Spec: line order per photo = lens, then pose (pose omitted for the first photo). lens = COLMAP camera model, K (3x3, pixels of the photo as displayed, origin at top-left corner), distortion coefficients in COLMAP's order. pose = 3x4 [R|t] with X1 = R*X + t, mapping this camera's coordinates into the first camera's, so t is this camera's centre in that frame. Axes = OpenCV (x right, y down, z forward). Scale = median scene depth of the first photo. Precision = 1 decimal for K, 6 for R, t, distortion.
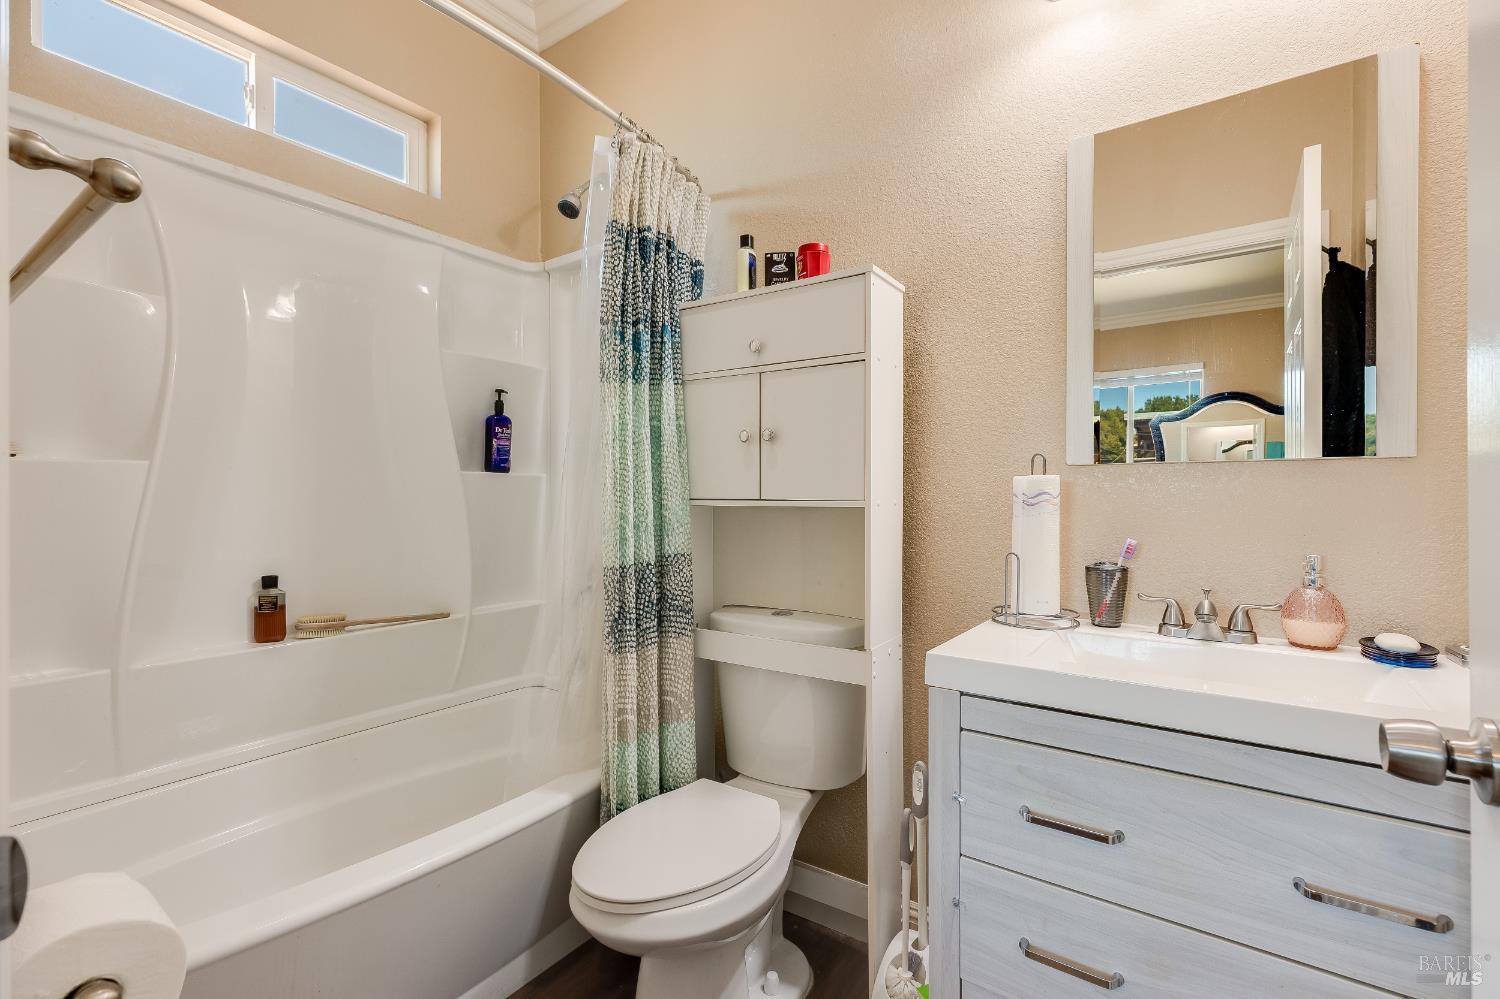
lens RADIAL K [[668.7, 0, 750.0], [0, 668.7, 499.5], [0, 0, 1]] dist [0.006684, -0.000376]
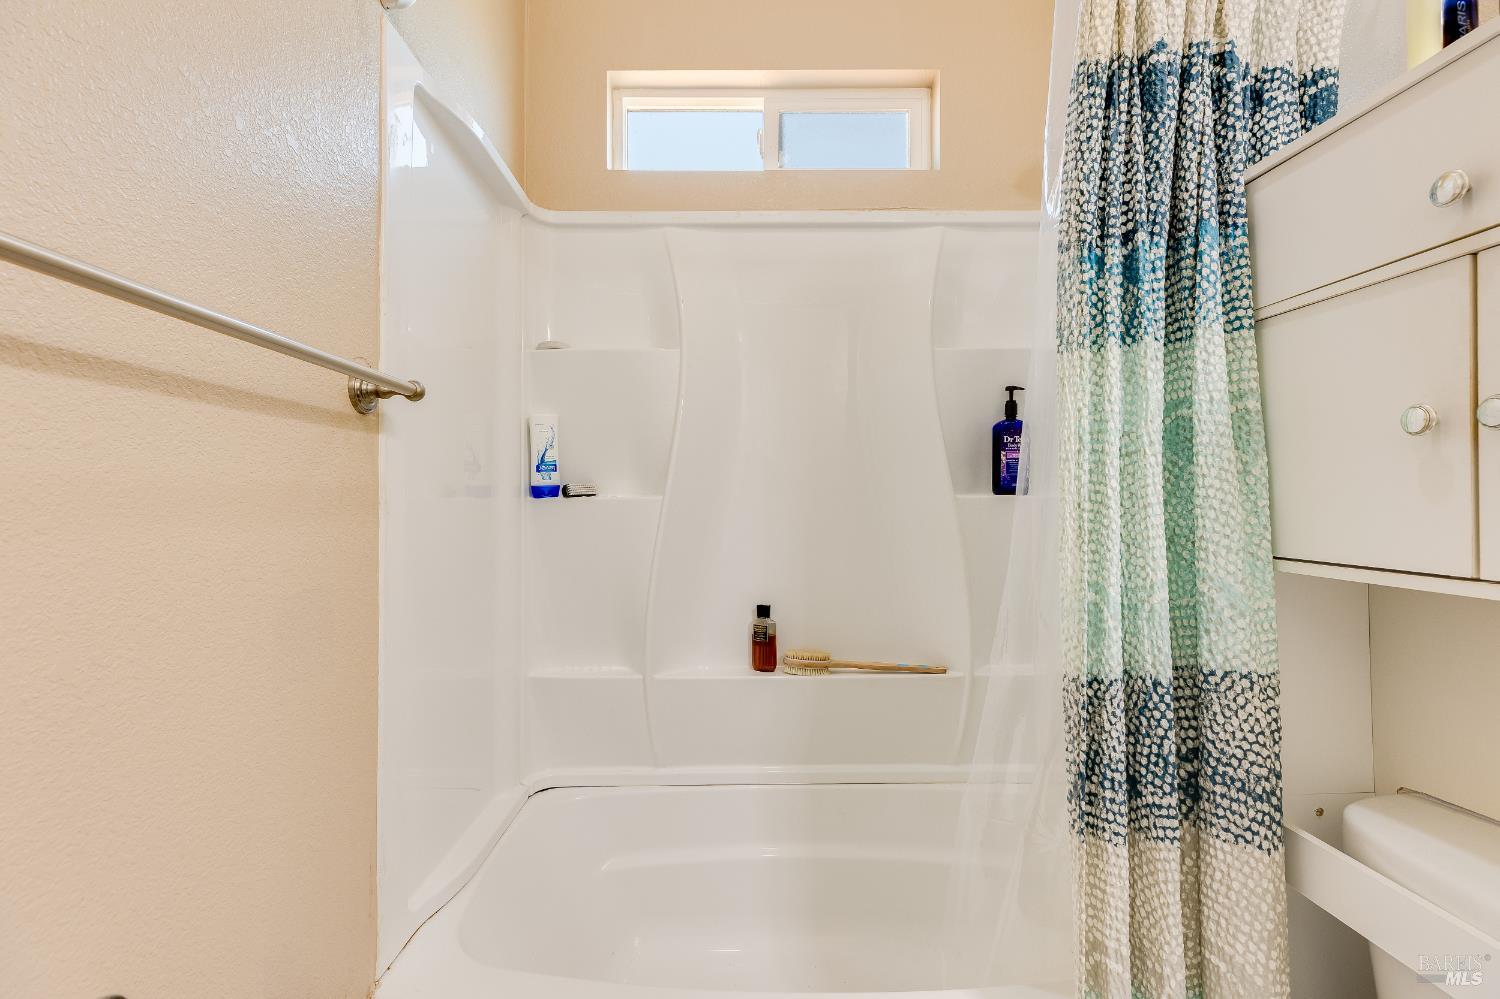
lens RADIAL K [[661.1, 0, 746.0], [0, 661.1, 495.7], [0, 0, 1]] dist [0.012786, 0.000139]
pose [[0.593953, -0.008367, -0.804456, 0.075525], [0.001214, 0.999954, -0.009503, -0.044399], [0.804499, 0.004668, 0.593936, 0.419516]]
